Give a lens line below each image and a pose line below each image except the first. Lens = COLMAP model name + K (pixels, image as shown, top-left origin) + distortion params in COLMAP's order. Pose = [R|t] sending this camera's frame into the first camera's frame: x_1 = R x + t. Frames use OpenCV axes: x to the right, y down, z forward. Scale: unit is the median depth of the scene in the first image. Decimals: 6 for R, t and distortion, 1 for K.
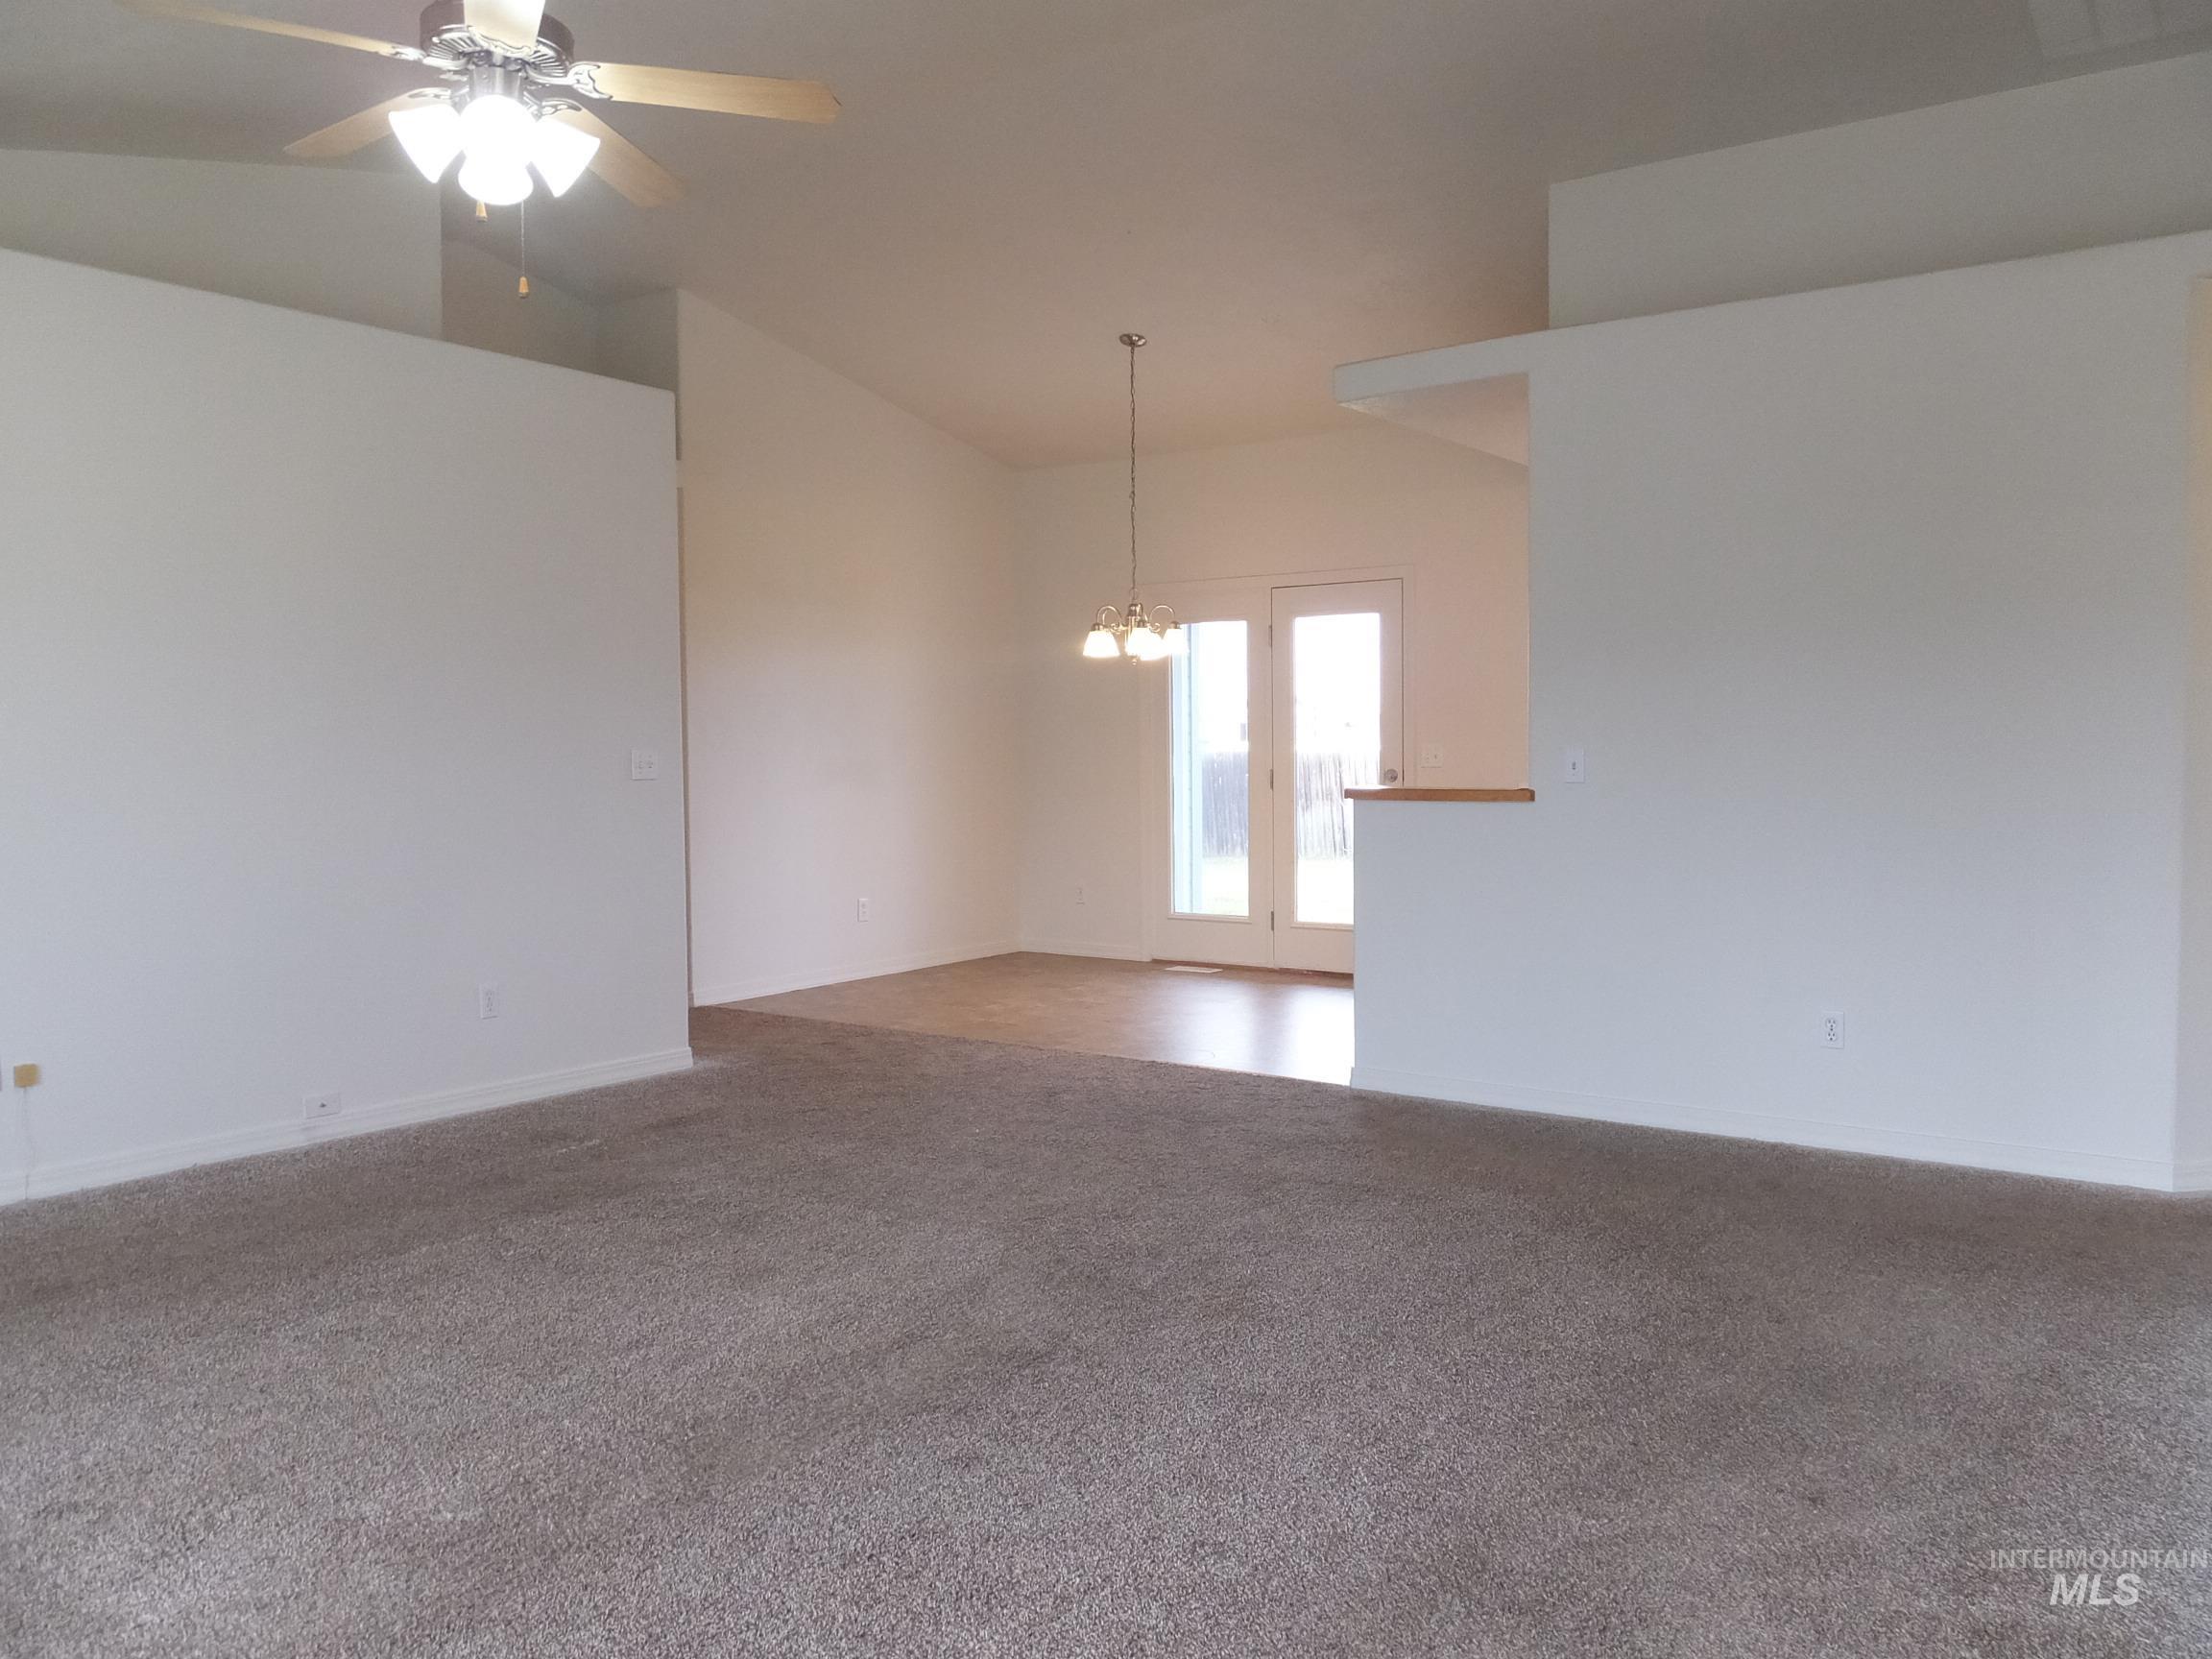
lens RADIAL K [[1673.3, 0, 1092.6], [0, 1673.3, 819.2], [0, 0, 1]] dist [0.001989, -0.016288]
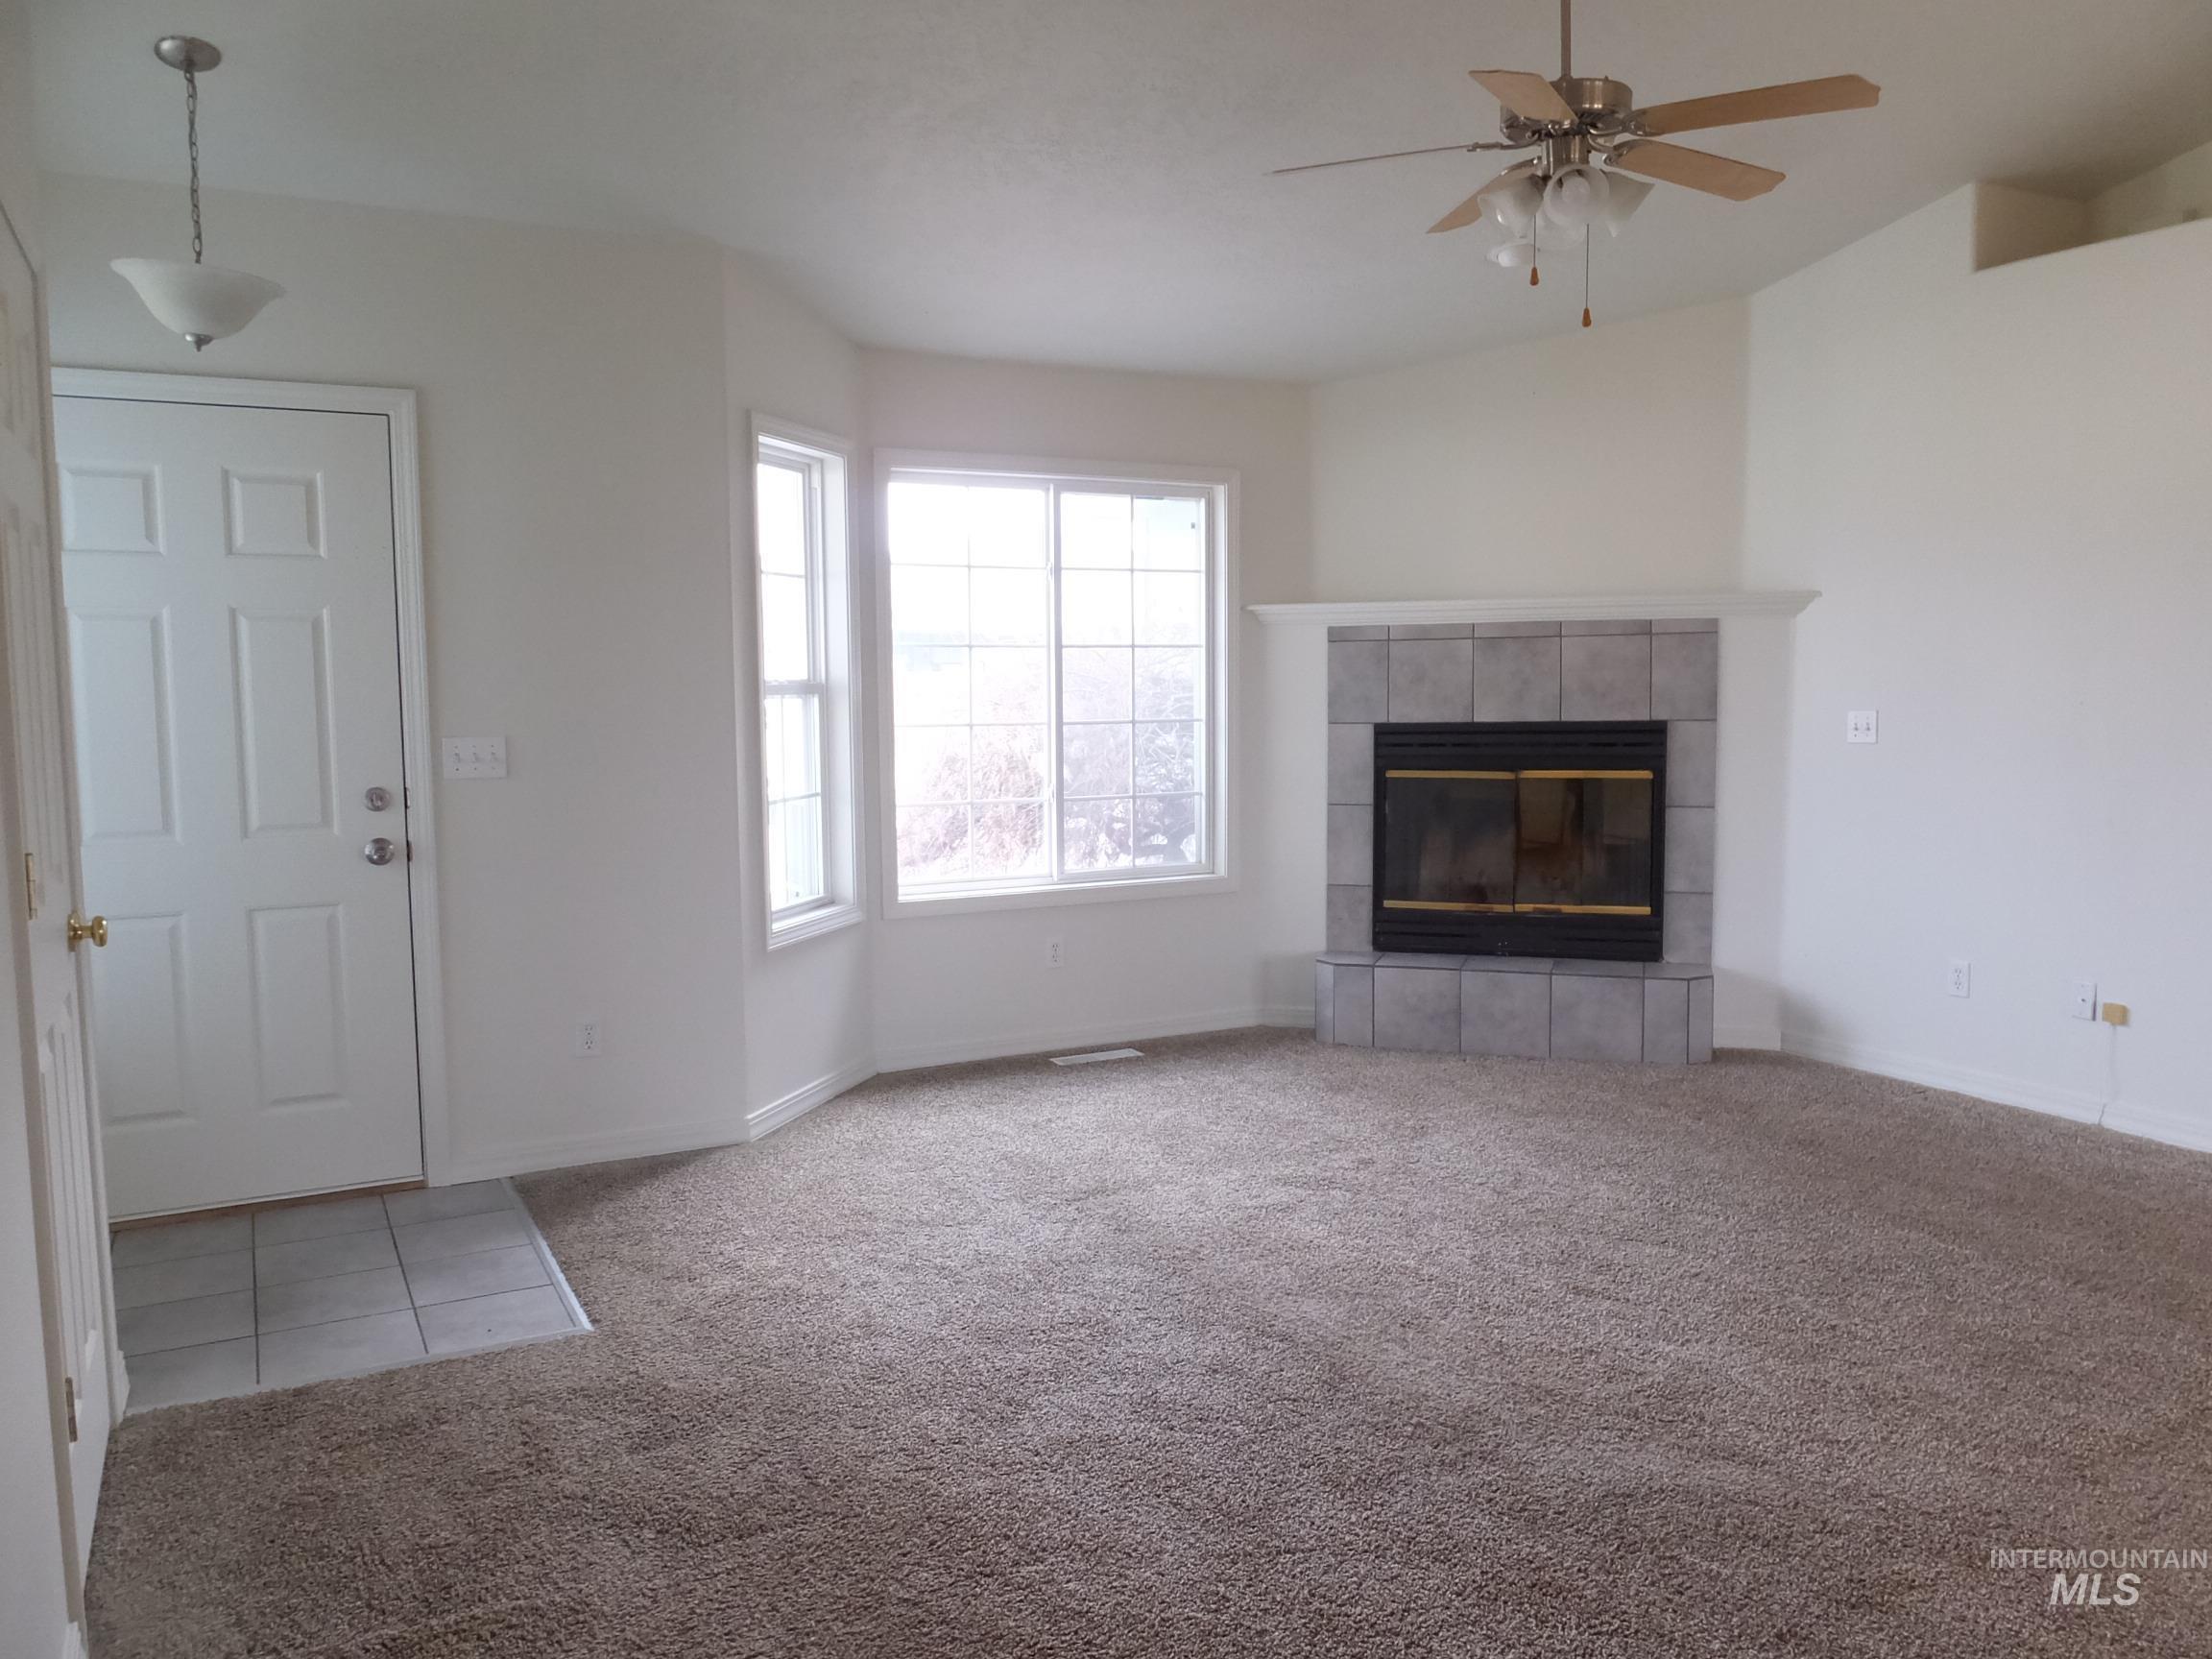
lens RADIAL K [[1680.7, 0, 1117.5], [0, 1680.7, 823.7], [0, 0, 1]] dist [0.002851, -0.013616]
pose [[-0.438809, 0.094868, -0.893559, 0.707018], [-0.032509, 0.992084, 0.121293, -0.092293], [0.897992, 0.082273, -0.432251, 1.050481]]
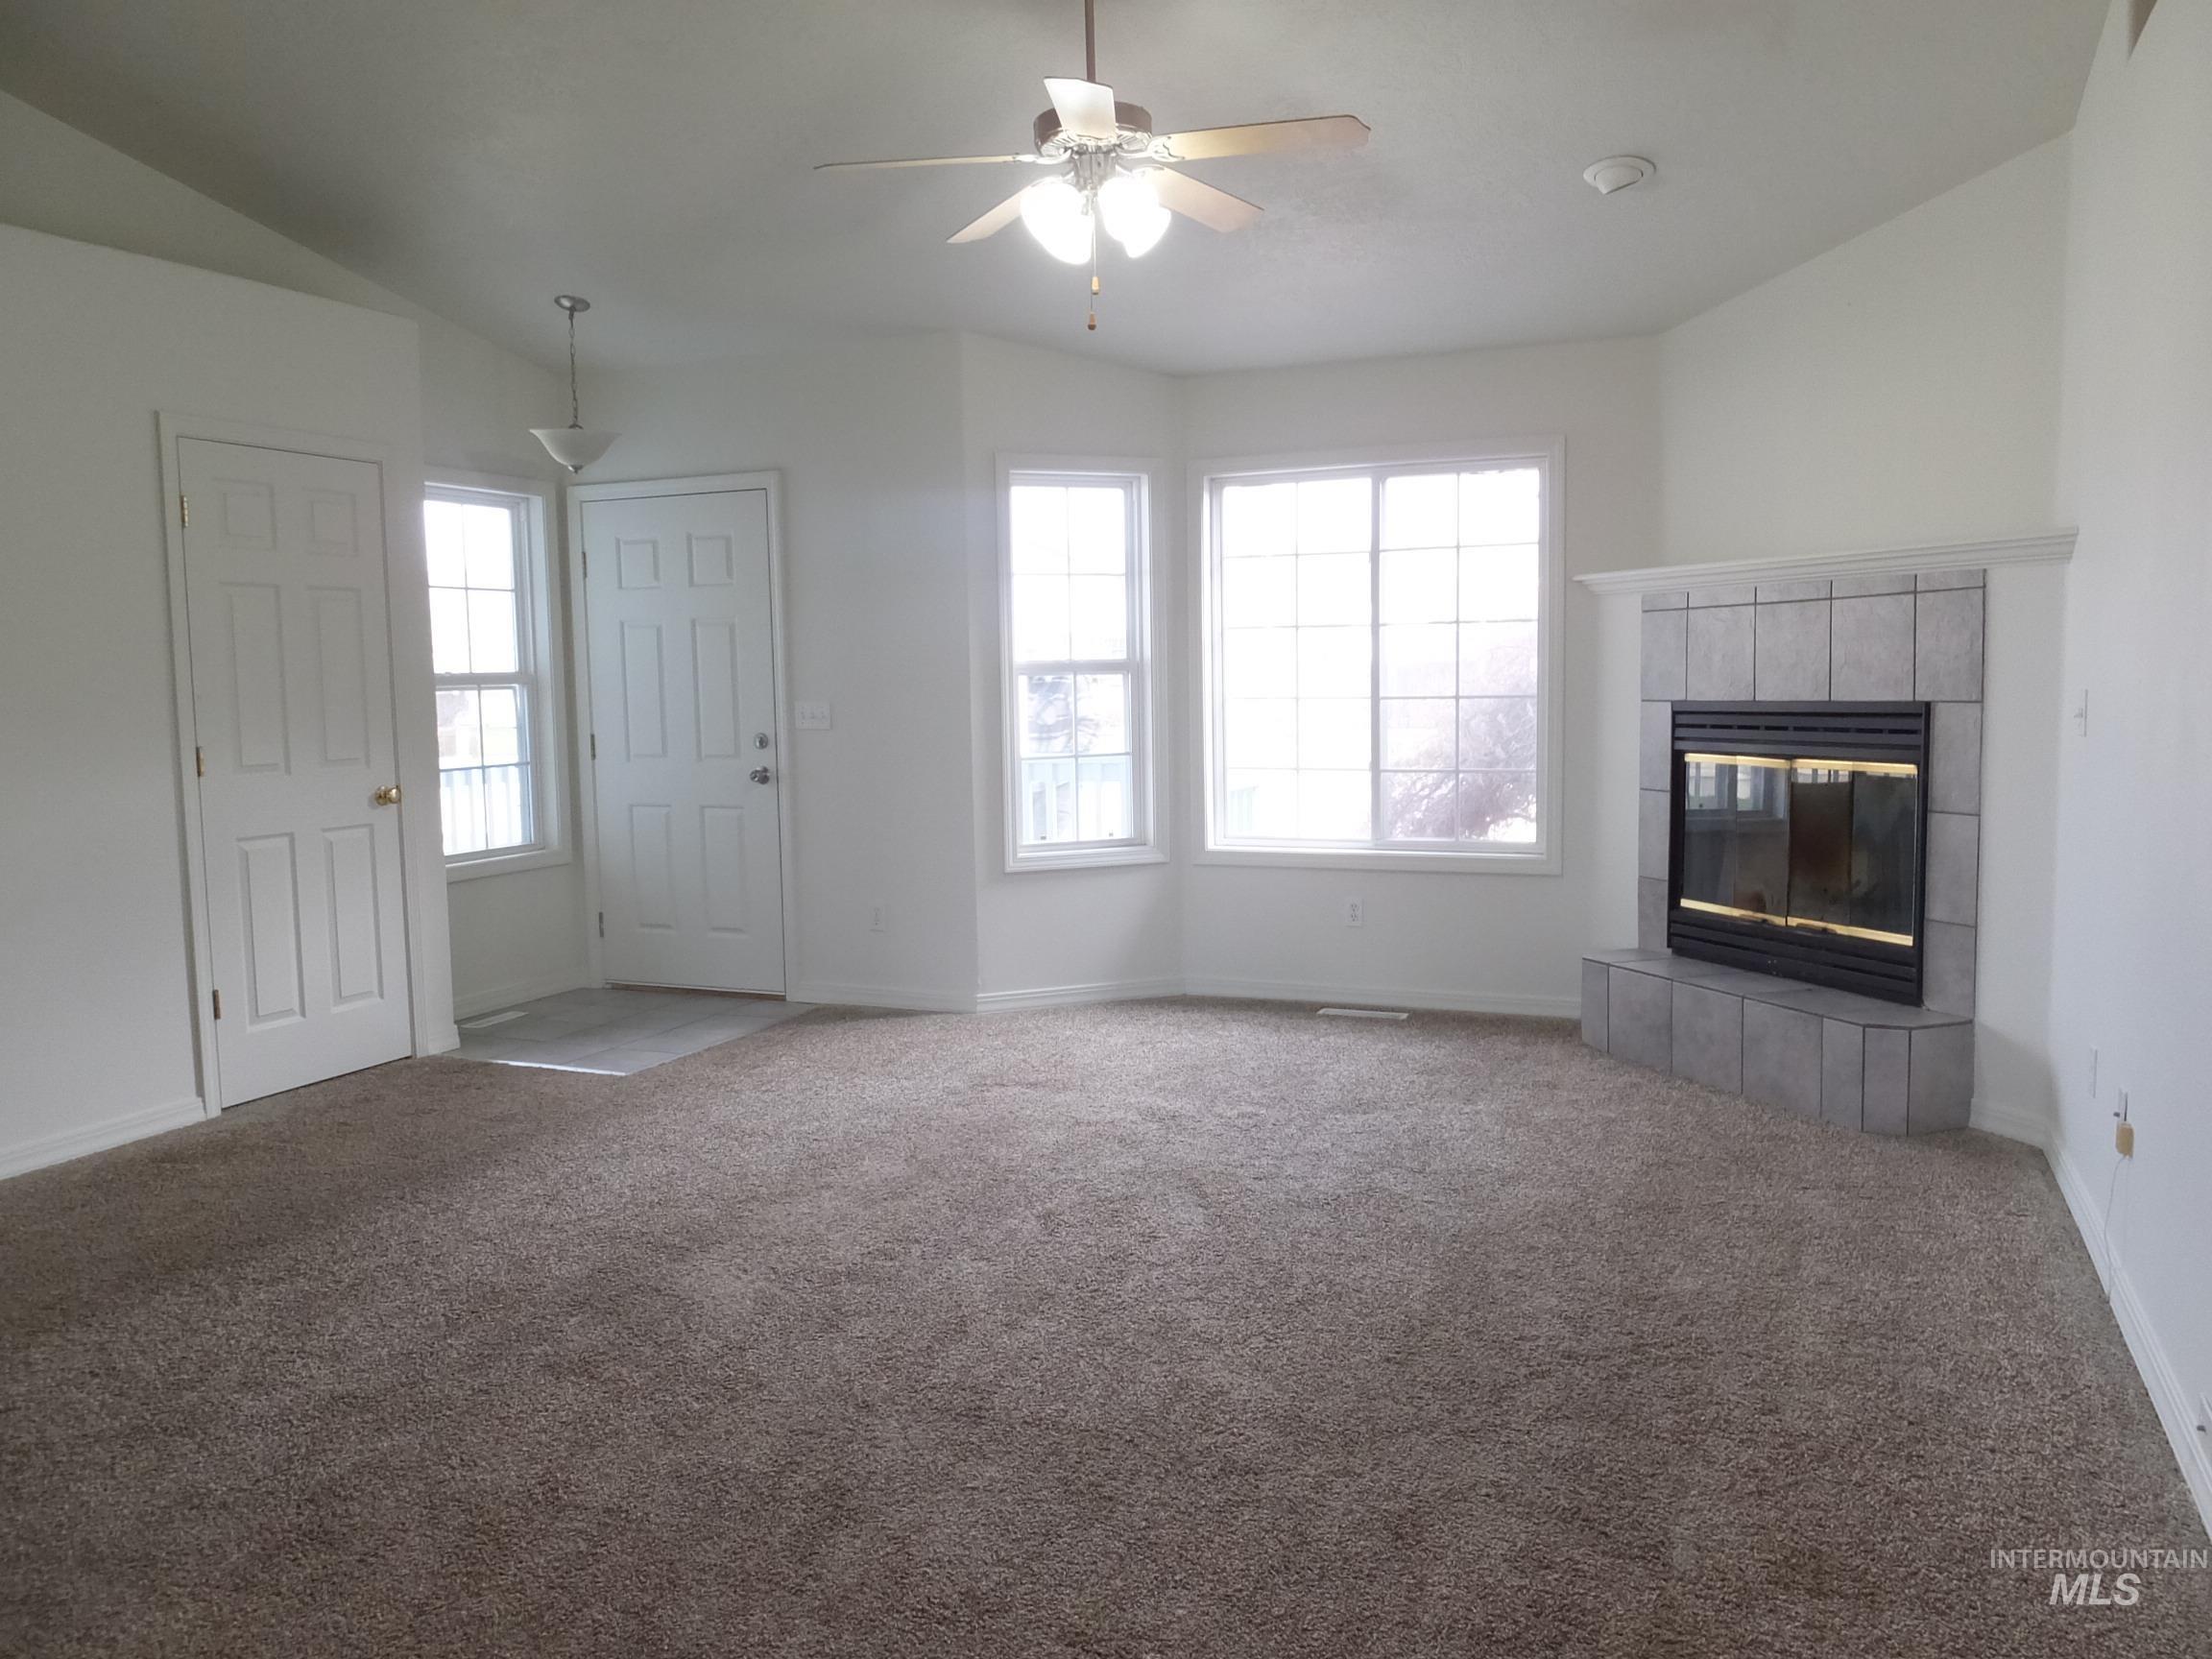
lens RADIAL K [[1673.3, 0, 1092.6], [0, 1673.3, 819.2], [0, 0, 1]] dist [0.001989, -0.016288]
pose [[-0.975008, 0.048716, -0.216765, -0.056242], [0.018175, 0.989884, 0.140714, -0.112341], [0.221427, 0.133257, -0.966029, 1.880582]]
